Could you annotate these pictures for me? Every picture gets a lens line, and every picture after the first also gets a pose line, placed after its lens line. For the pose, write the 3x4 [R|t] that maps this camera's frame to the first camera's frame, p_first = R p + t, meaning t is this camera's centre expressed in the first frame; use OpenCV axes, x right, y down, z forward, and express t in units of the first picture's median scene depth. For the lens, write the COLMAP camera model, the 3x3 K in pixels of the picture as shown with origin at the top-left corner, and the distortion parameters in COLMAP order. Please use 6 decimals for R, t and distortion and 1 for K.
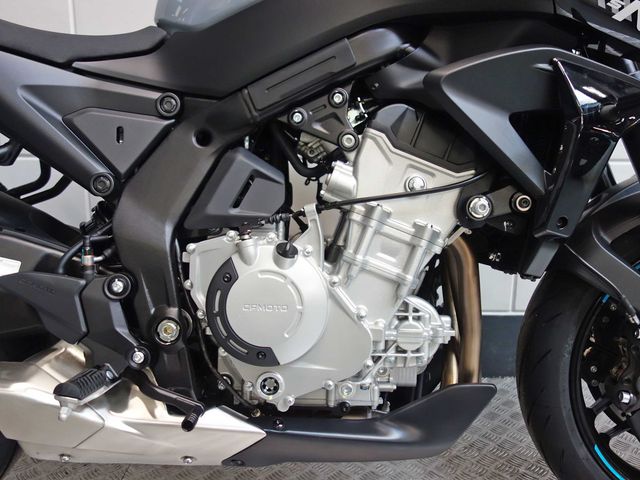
lens RADIAL K [[567.0, 0, 322.2], [0, 567.0, 241.9], [0, 0, 1]] dist [0.007249, -0.002801]
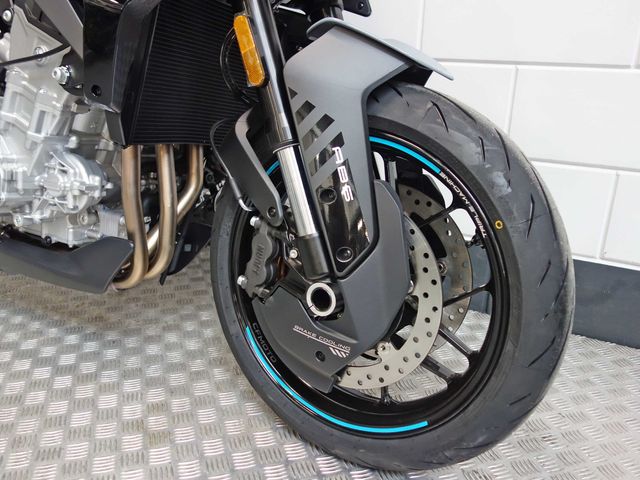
lens RADIAL K [[567.0, 0, 322.2], [0, 567.0, 241.9], [0, 0, 1]] dist [0.007249, -0.002801]
pose [[0.884379, 0.167471, -0.435692, 1.218442], [-0.109646, 0.981837, 0.154836, 0.034449], [0.453709, -0.089162, 0.886678, 0.167046]]
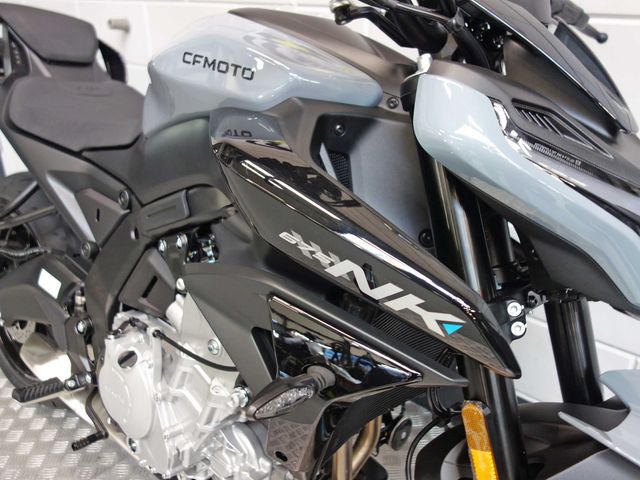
lens RADIAL K [[567.0, 0, 322.2], [0, 567.0, 241.9], [0, 0, 1]] dist [0.007249, -0.002801]
pose [[0.758348, 0.264510, -0.595770, 0.834983], [-0.130263, 0.957029, 0.259091, -0.546507], [0.638701, -0.118874, 0.760217, 0.349547]]
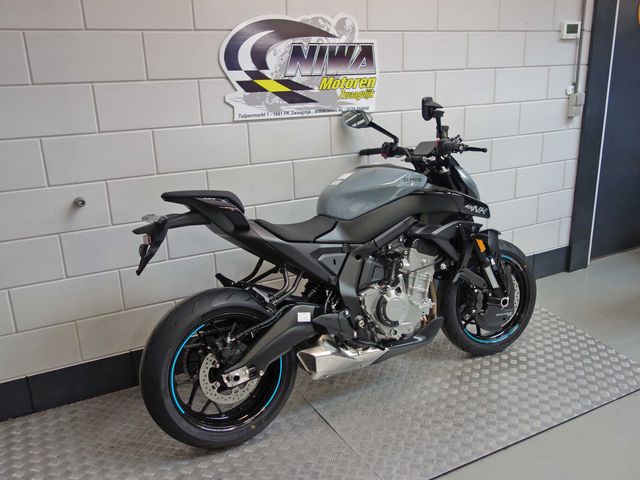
lens RADIAL K [[567.0, 0, 322.2], [0, 567.0, 241.9], [0, 0, 1]] dist [0.007249, -0.002801]
pose [[0.875917, -0.173201, 0.450302, -1.776367], [0.129923, 0.983540, 0.125579, -0.692566], [-0.464640, -0.051492, 0.884001, -1.586595]]
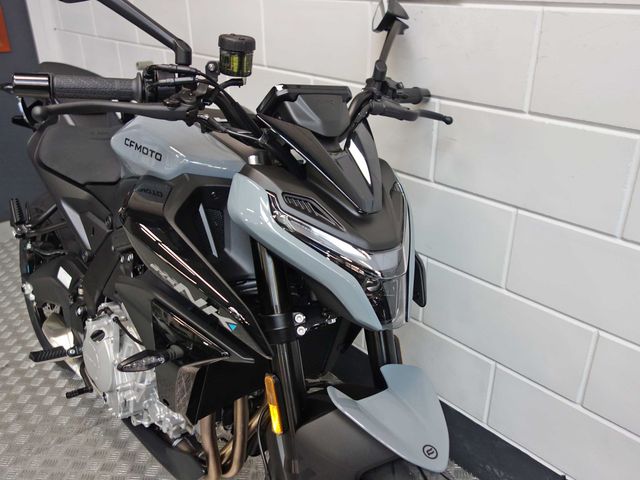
lens RADIAL K [[567.0, 0, 322.2], [0, 567.0, 241.9], [0, 0, 1]] dist [0.007249, -0.002801]
pose [[0.673337, 0.304584, -0.673681, 1.378794], [-0.146931, 0.948150, 0.281821, -0.789457], [0.724589, -0.090776, 0.683177, 0.308804]]
